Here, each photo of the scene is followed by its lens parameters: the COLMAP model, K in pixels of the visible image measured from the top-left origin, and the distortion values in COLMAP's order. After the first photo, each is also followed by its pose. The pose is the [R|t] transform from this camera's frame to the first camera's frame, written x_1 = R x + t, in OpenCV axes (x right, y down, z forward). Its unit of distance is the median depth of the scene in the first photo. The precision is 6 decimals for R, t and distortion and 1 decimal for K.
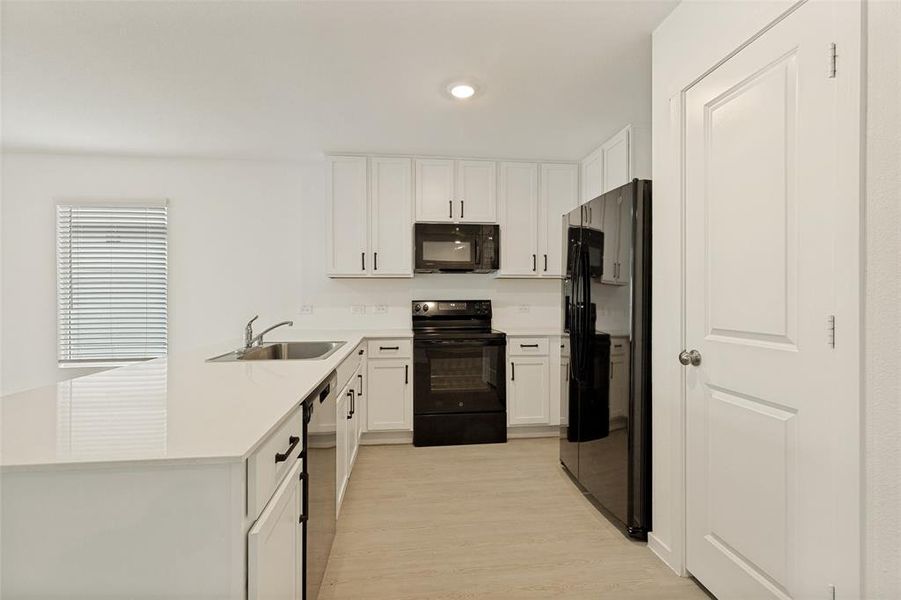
lens RADIAL K [[412.3, 0, 448.8], [0, 412.3, 298.5], [0, 0, 1]] dist [0.002557, -0.000093]
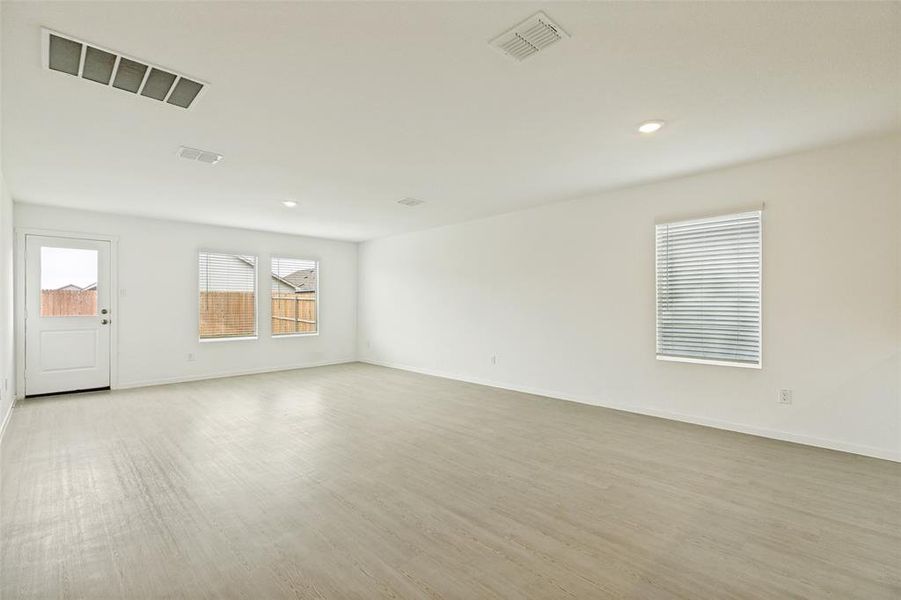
lens RADIAL K [[412.3, 0, 448.8], [0, 412.3, 298.5], [0, 0, 1]] dist [0.002557, -0.000093]
pose [[0.604752, -0.004163, -0.796403, -0.347763], [-0.003235, 0.999965, -0.007684, 0.001615], [0.796407, 0.007223, 0.604718, -0.208206]]
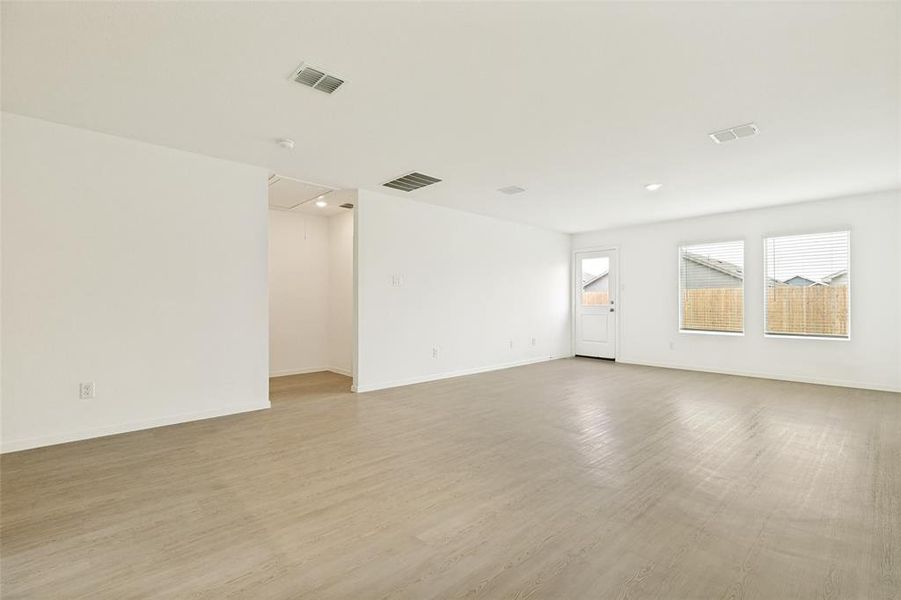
lens RADIAL K [[404.2, 0, 441.5], [0, 404.2, 297.5], [0, 0, 1]] dist [-0.002488, -0.000115]
pose [[-0.820551, -0.002738, -0.571567, -0.496642], [0.003595, 0.999944, -0.009951, 0.035170], [0.571562, -0.010220, -0.820495, 0.889981]]
